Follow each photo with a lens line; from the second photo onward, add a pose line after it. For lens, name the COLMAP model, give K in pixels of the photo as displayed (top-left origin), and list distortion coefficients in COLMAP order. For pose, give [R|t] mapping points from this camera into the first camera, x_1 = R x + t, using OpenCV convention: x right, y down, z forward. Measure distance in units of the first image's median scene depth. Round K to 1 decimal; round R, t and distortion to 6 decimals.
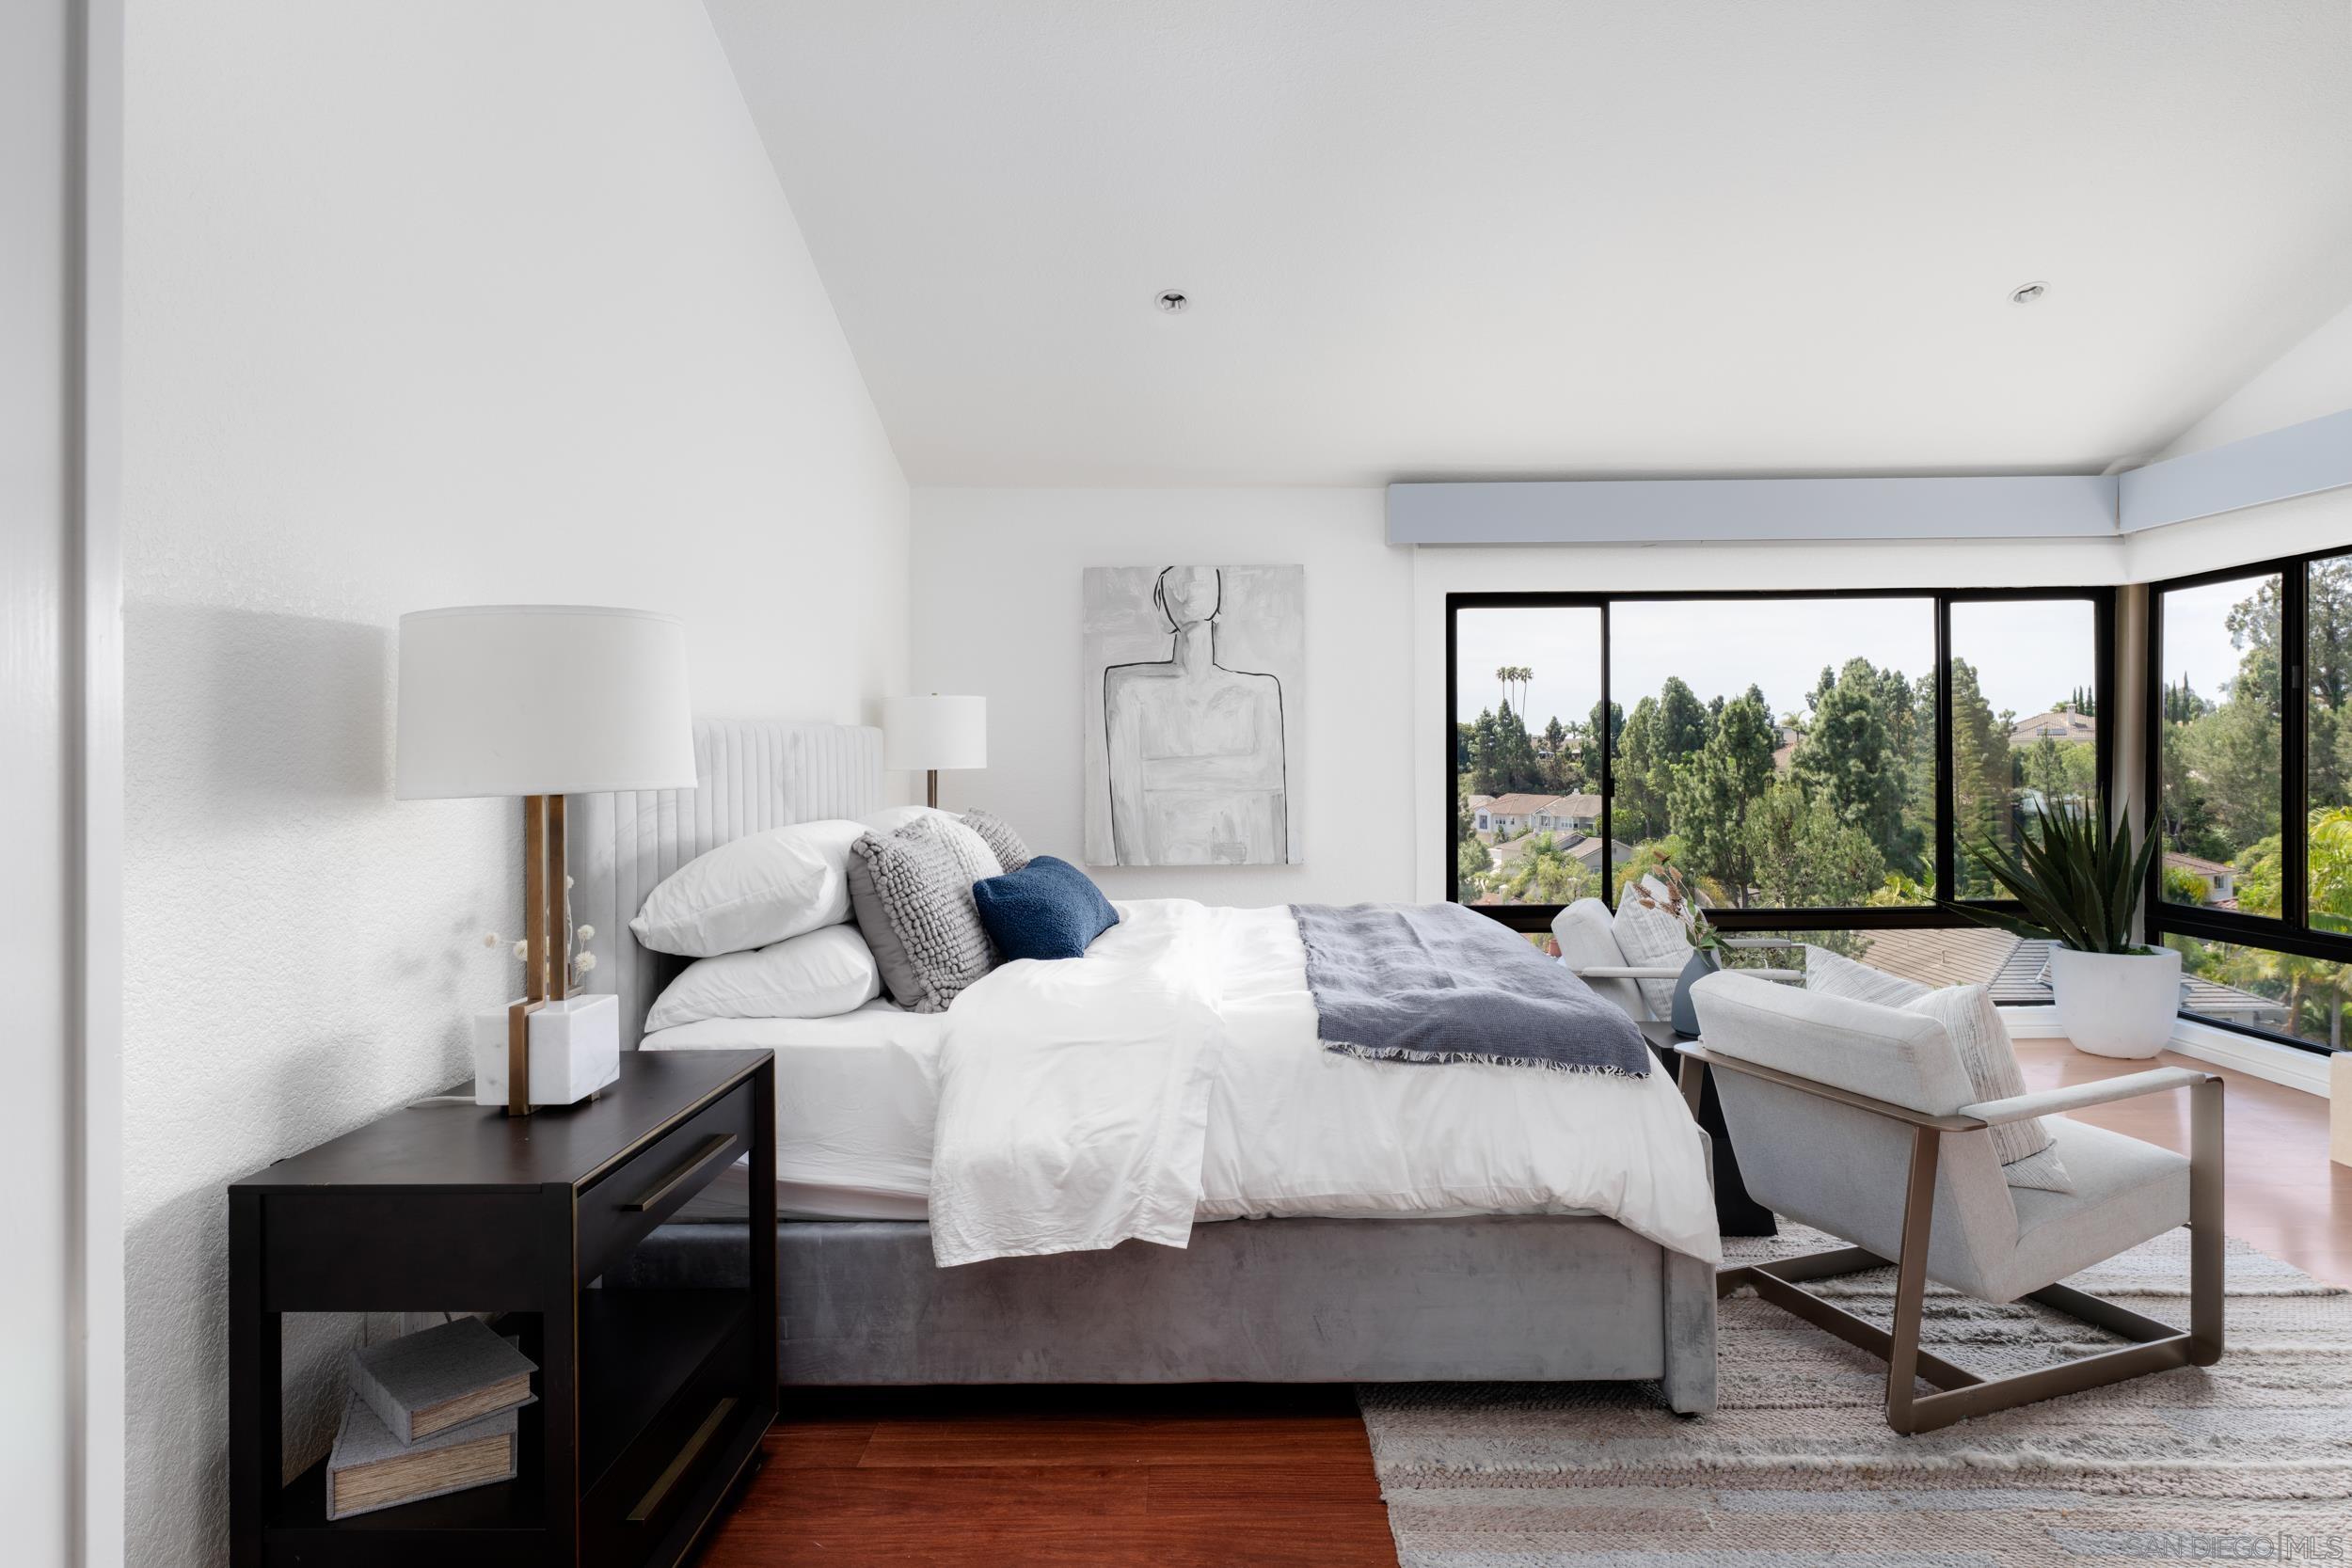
lens RADIAL K [[1294.0, 0, 1184.8], [0, 1294.0, 729.9], [0, 0, 1]] dist [-0.003542, 0.003435]
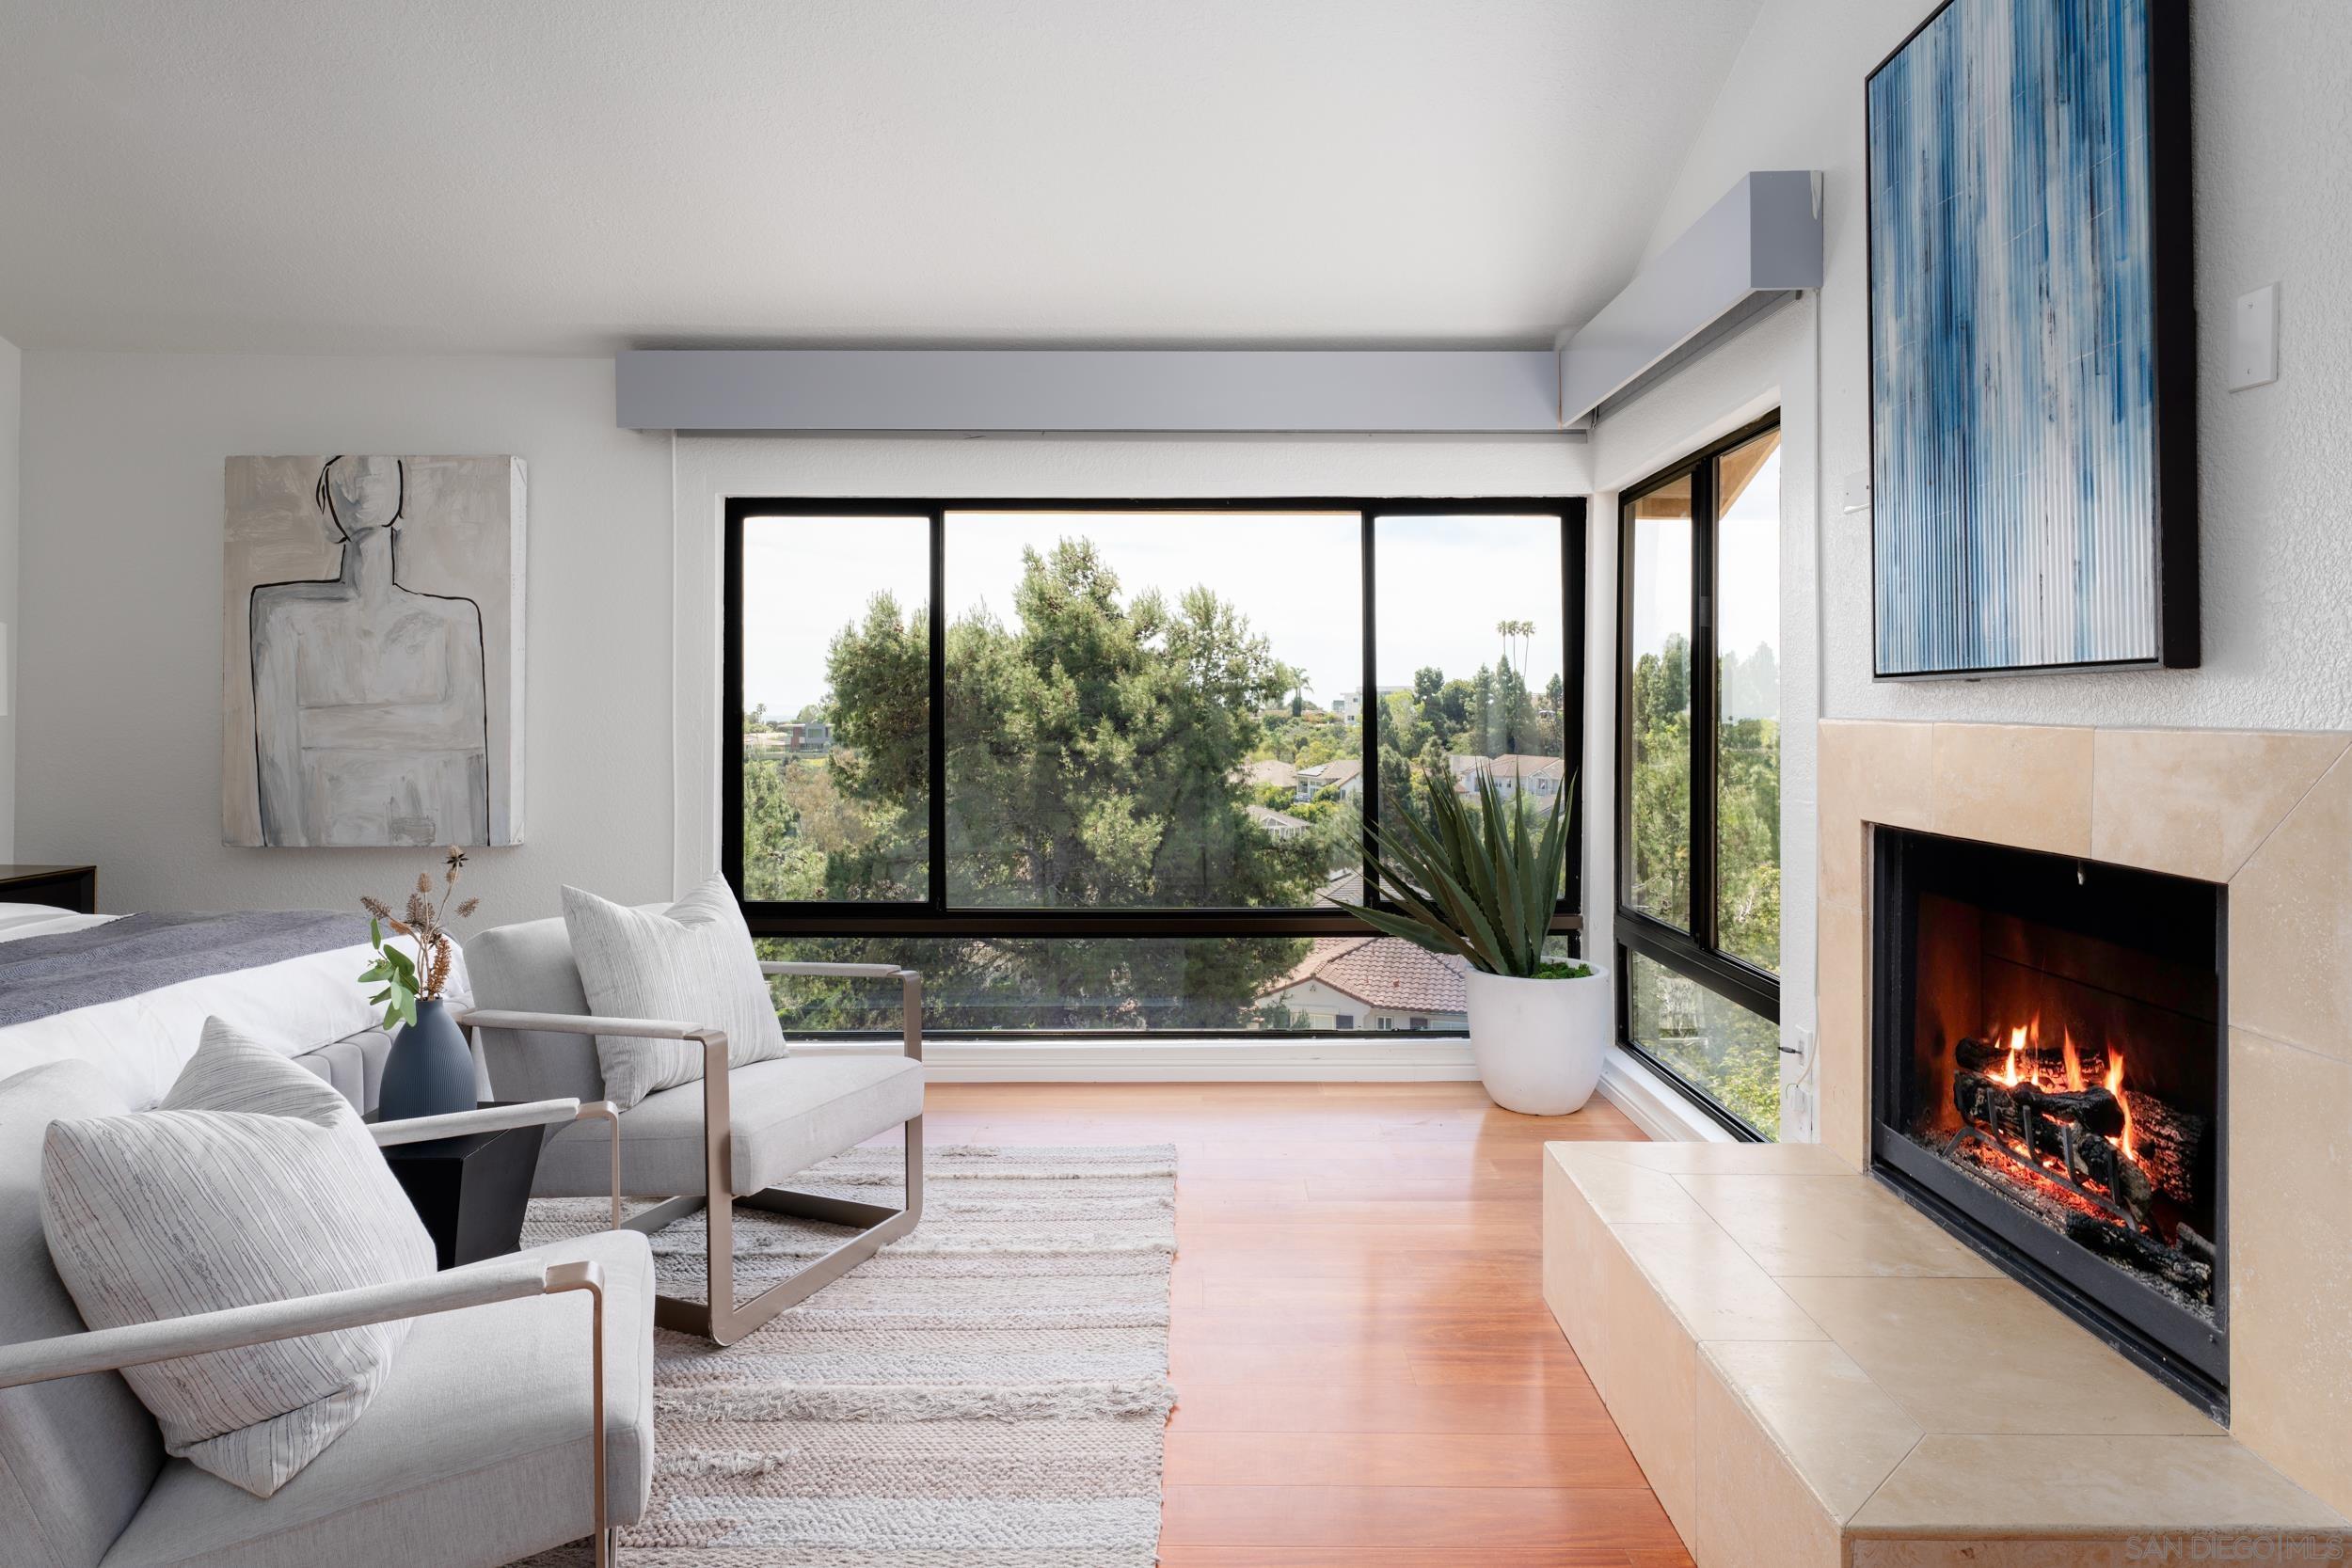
lens RADIAL K [[1341.8, 0, 1243.9], [0, 1341.8, 703.0], [0, 0, 1]] dist [-0.018750, -0.005251]
pose [[0.999655, 0.010946, 0.023866, 0.506260], [-0.011278, 0.999841, 0.013808, 0.002915], [-0.023711, -0.014073, 0.999620, 0.202053]]
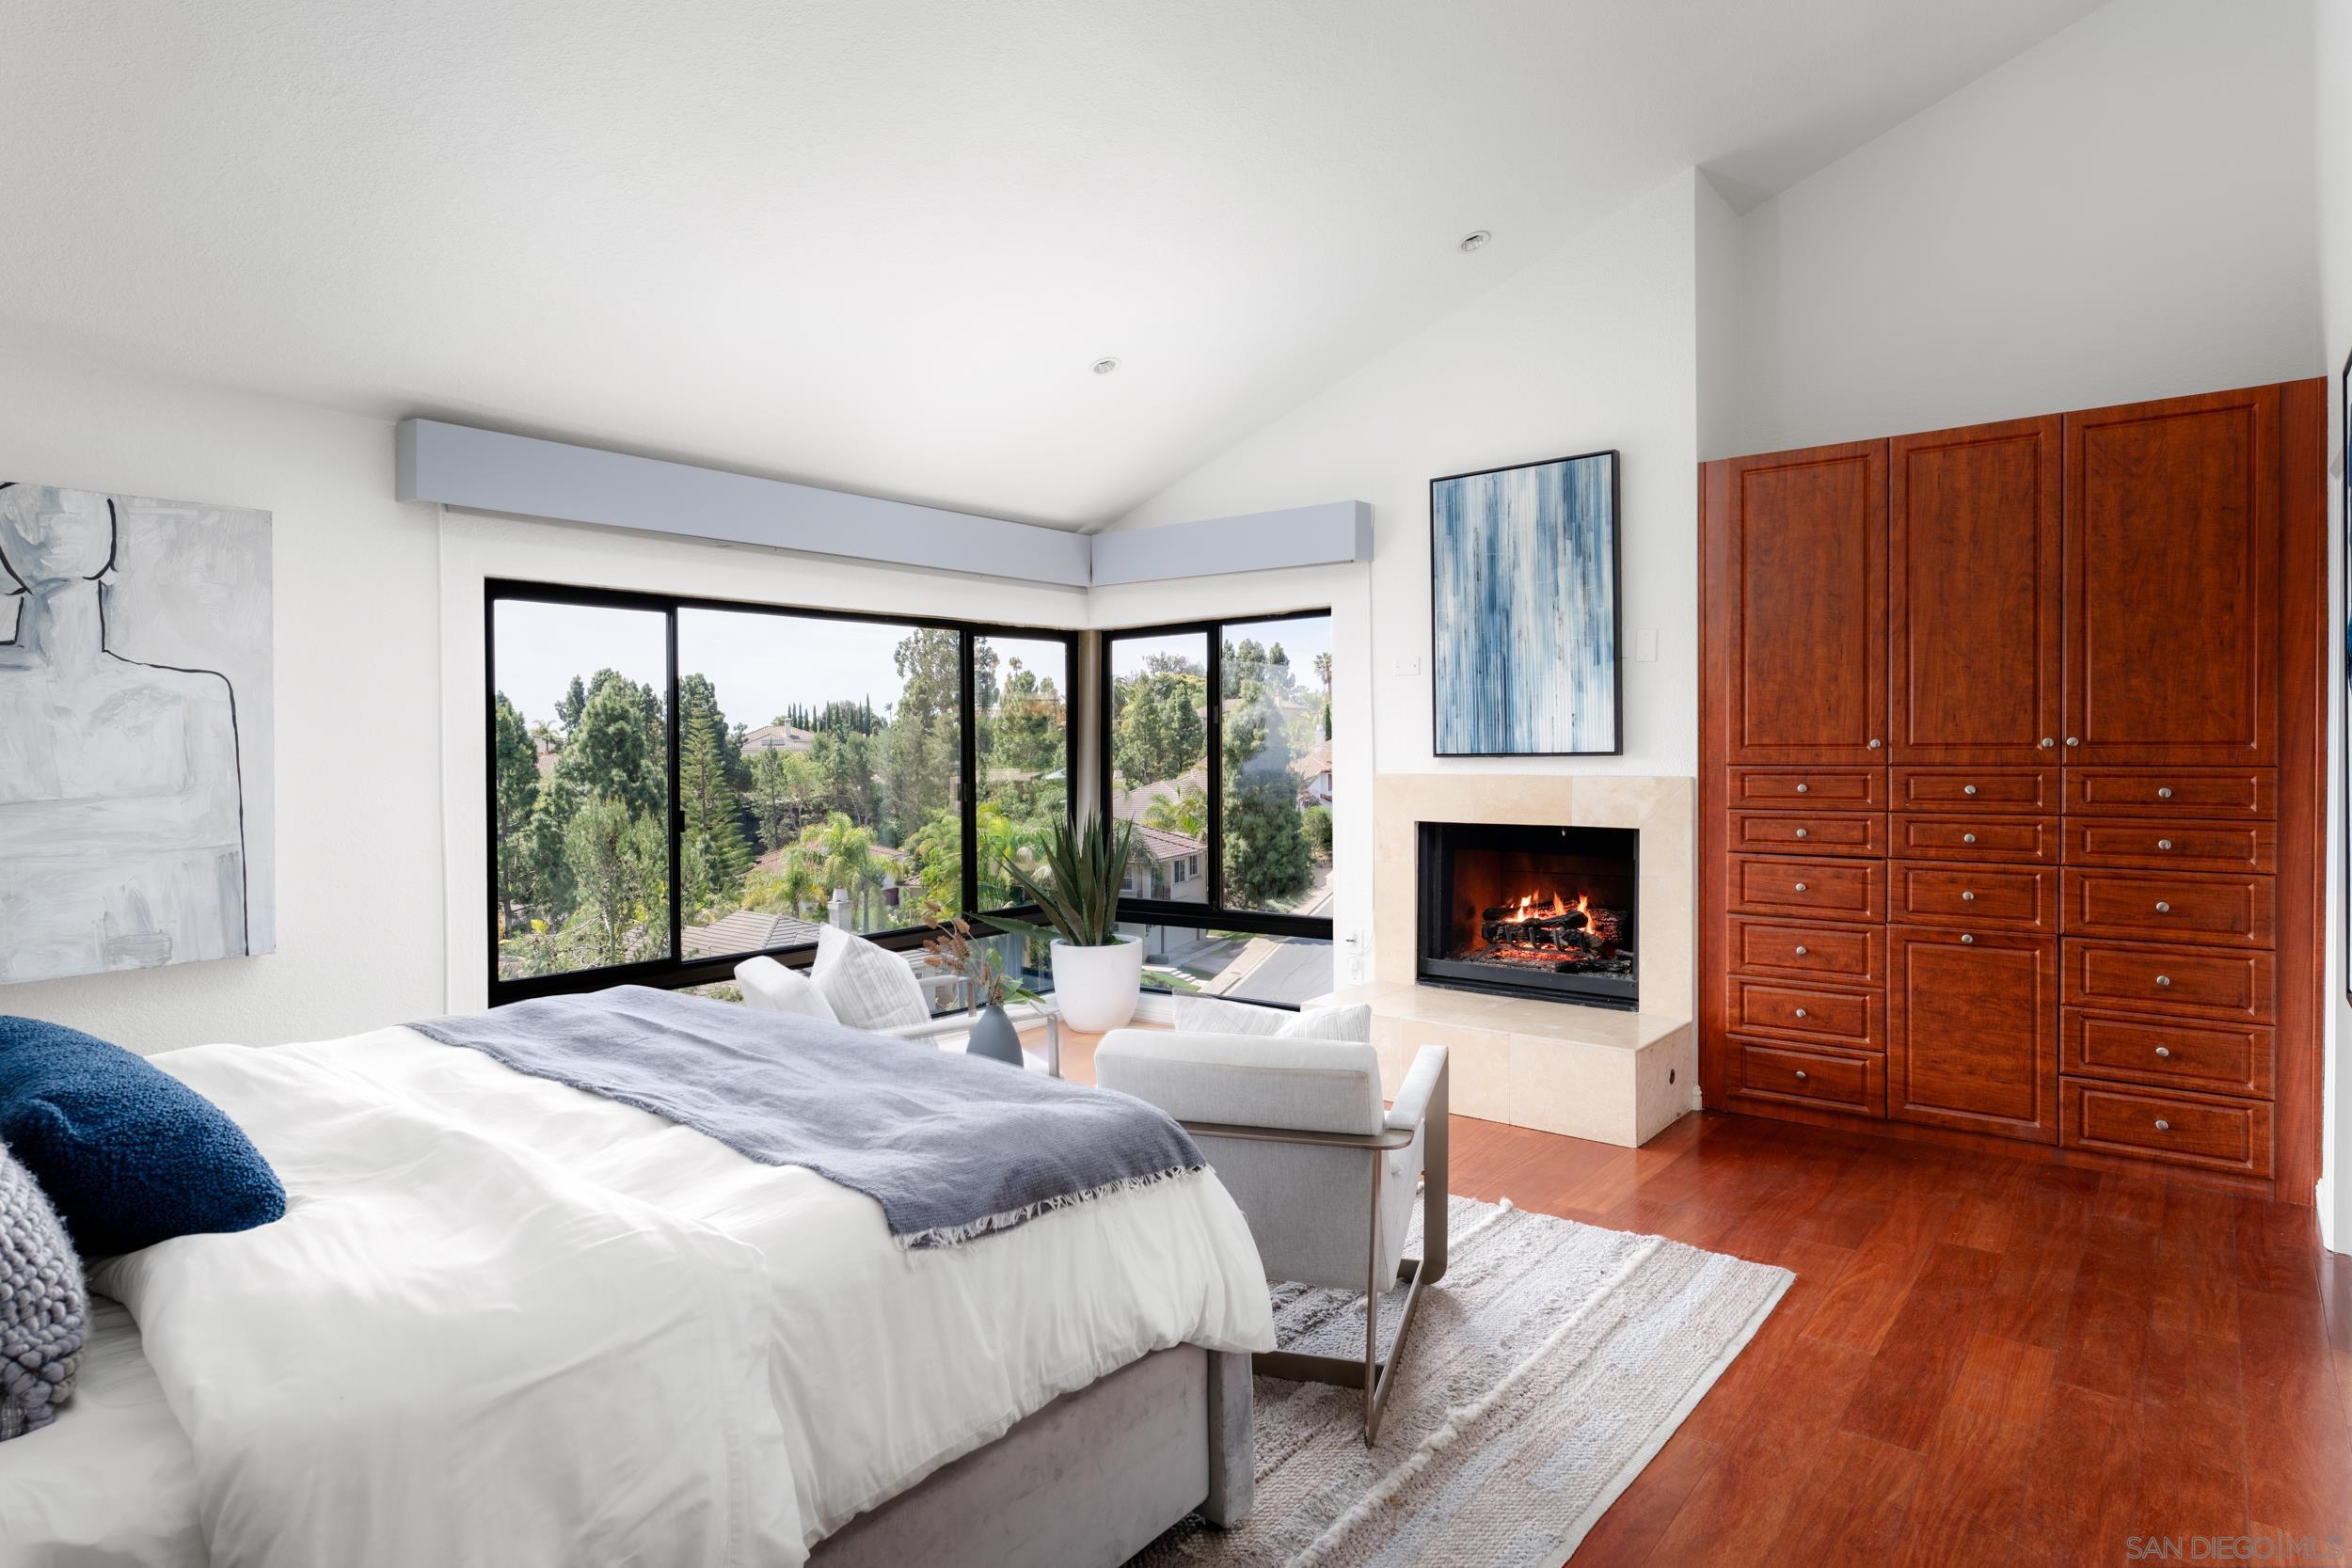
lens RADIAL K [[1294.0, 0, 1183.0], [0, 1294.0, 765.8], [0, 0, 1]] dist [-0.003542, 0.003435]
pose [[0.610755, -0.010445, 0.791751, -0.153497], [-0.006583, 0.999811, 0.018268, -0.010344], [-0.791792, -0.016369, 0.610571, 0.209122]]
